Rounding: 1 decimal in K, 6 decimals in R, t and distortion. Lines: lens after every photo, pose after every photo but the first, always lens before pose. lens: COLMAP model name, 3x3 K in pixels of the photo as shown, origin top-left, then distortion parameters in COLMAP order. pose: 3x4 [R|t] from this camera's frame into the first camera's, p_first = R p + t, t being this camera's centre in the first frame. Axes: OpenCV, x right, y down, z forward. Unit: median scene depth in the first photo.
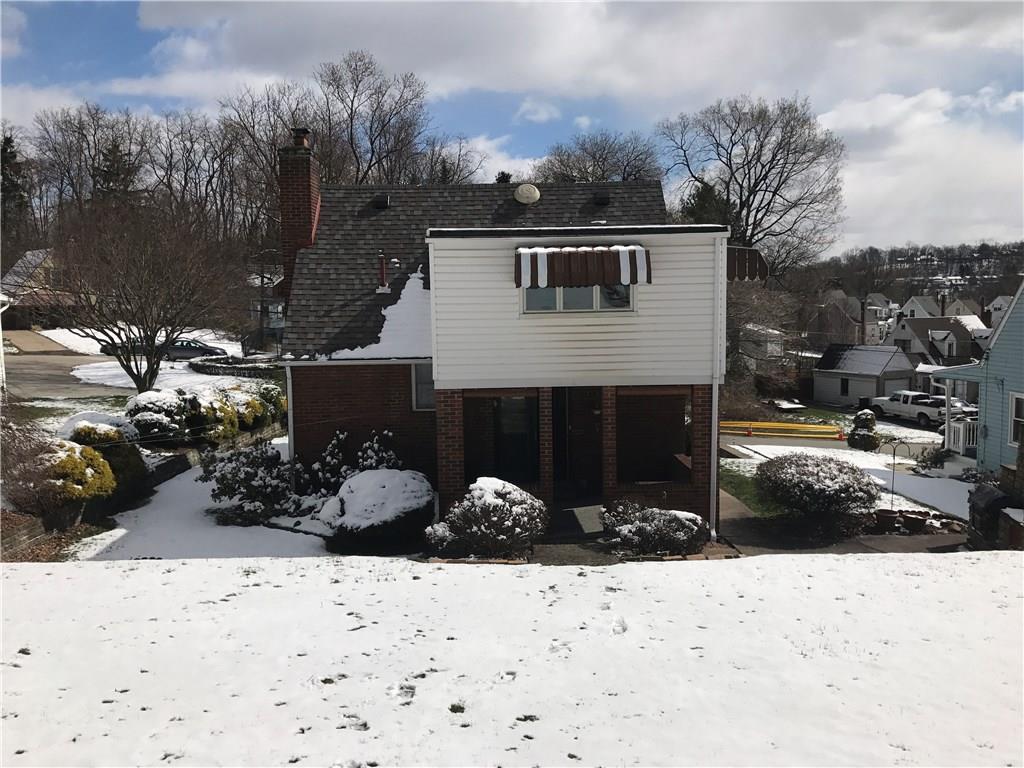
lens RADIAL K [[835.2, 0, 507.4], [0, 835.2, 380.5], [0, 0, 1]] dist [0.027506, -0.015047]
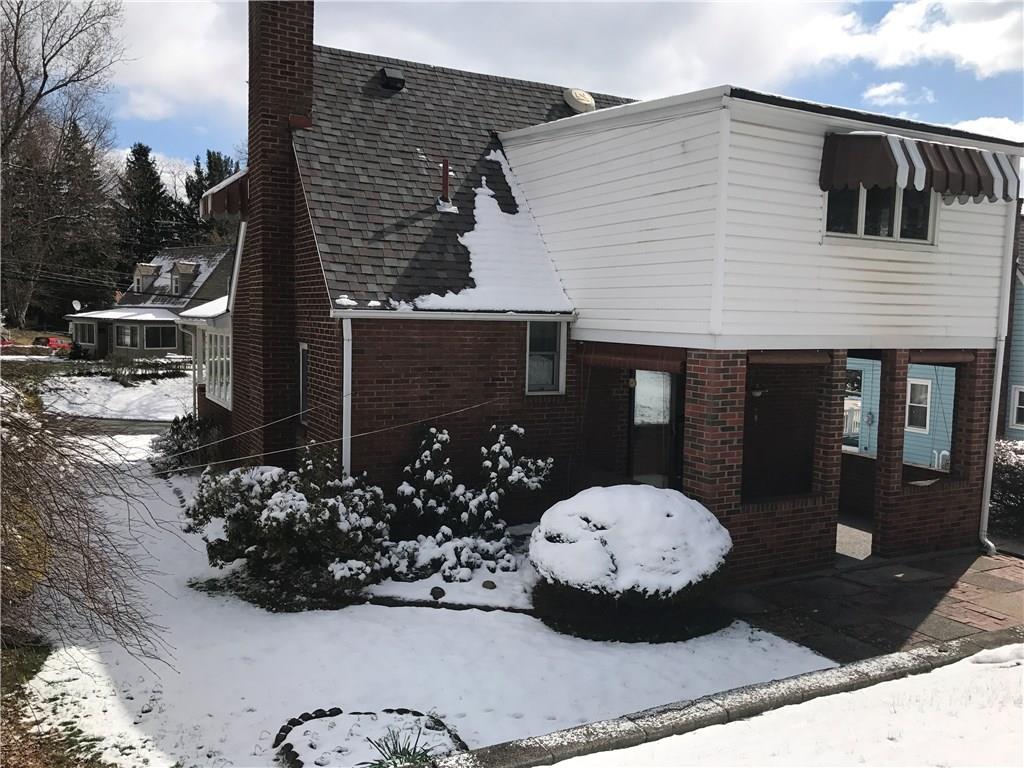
lens RADIAL K [[835.2, 0, 513.3], [0, 835.2, 387.6], [0, 0, 1]] dist [0.027506, -0.015047]
pose [[0.893807, -0.006438, 0.448406, -0.413258], [0.006711, 0.999977, 0.000980, 0.030414], [-0.448402, 0.002133, 0.893829, 0.430540]]
